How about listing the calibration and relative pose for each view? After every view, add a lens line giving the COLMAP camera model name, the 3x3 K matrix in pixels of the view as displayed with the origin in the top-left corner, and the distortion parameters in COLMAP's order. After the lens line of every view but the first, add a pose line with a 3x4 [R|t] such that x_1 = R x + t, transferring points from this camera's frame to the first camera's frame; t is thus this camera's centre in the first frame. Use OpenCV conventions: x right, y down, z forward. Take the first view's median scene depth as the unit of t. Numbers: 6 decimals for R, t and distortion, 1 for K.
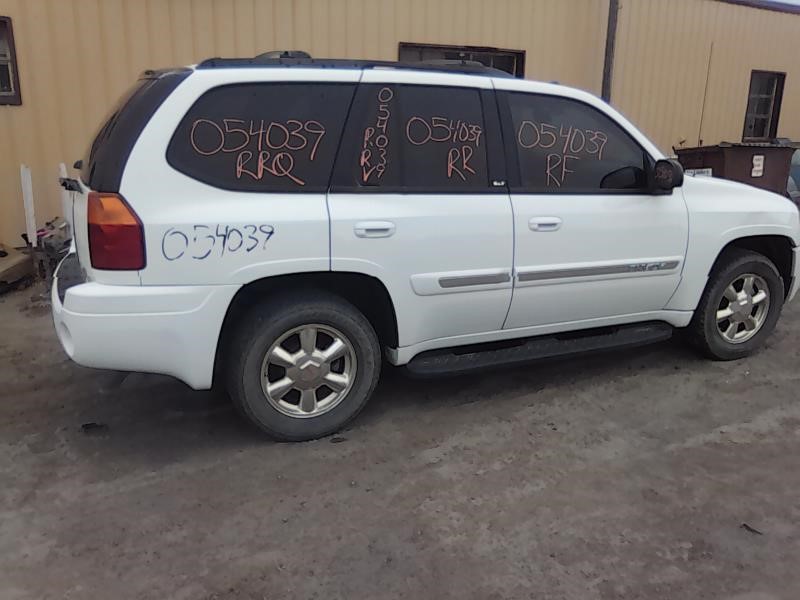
lens RADIAL K [[663.8, 0, 400.0], [0, 663.8, 300.0], [0, 0, 1]] dist [-0.000519, -0.061626]
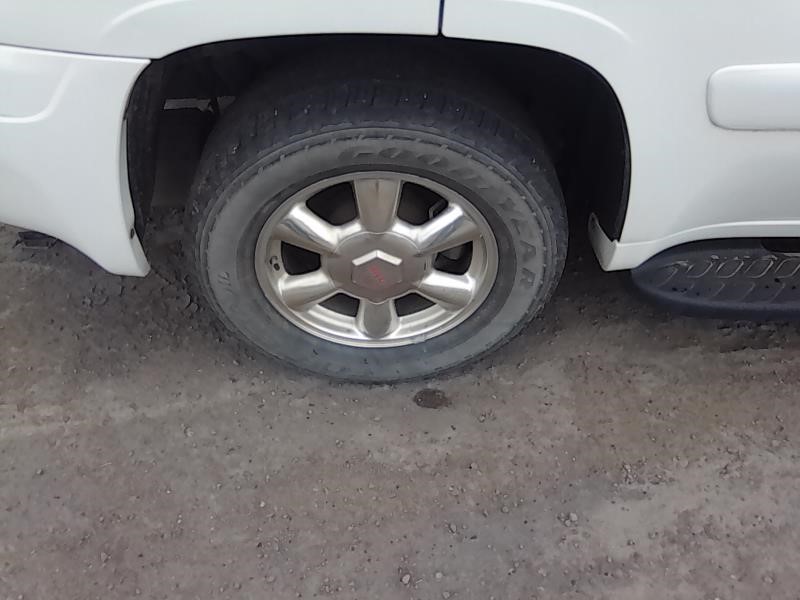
lens RADIAL K [[663.8, 0, 400.0], [0, 663.8, 300.0], [0, 0, 1]] dist [-0.000519, -0.061626]
pose [[0.923839, 0.271557, -0.269774, -0.006901], [-0.088239, 0.836877, 0.540233, -0.100644], [0.372472, -0.475283, 0.797101, 0.671864]]
